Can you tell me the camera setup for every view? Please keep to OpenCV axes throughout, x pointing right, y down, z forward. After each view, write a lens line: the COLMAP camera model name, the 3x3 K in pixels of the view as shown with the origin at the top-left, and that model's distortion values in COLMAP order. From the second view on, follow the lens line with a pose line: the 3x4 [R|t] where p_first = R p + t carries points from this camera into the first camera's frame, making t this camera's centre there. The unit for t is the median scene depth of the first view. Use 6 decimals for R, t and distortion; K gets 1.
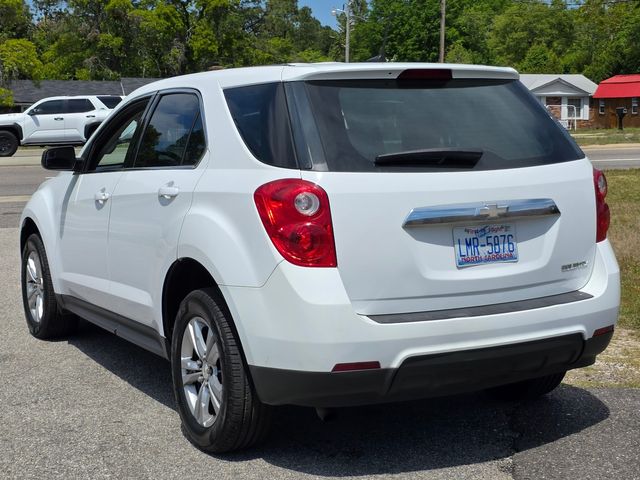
lens RADIAL K [[1175.6, 0, 299.5], [0, 1175.6, 239.9], [0, 0, 1]] dist [0.216017, -0.862337]
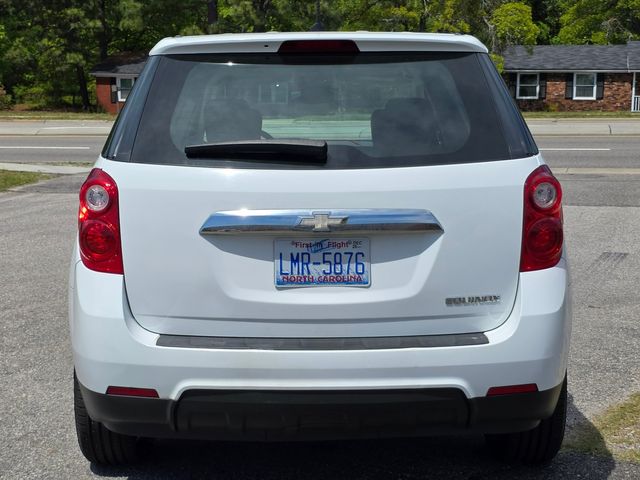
lens RADIAL K [[1208.6, 0, 274.6], [0, 1208.6, 273.8], [0, 0, 1]] dist [0.165723, -0.305928]
pose [[0.870310, 0.086552, -0.484840, 0.495526], [-0.061275, 0.995817, 0.067779, -0.039412], [0.488678, -0.029280, 0.871973, 0.252704]]
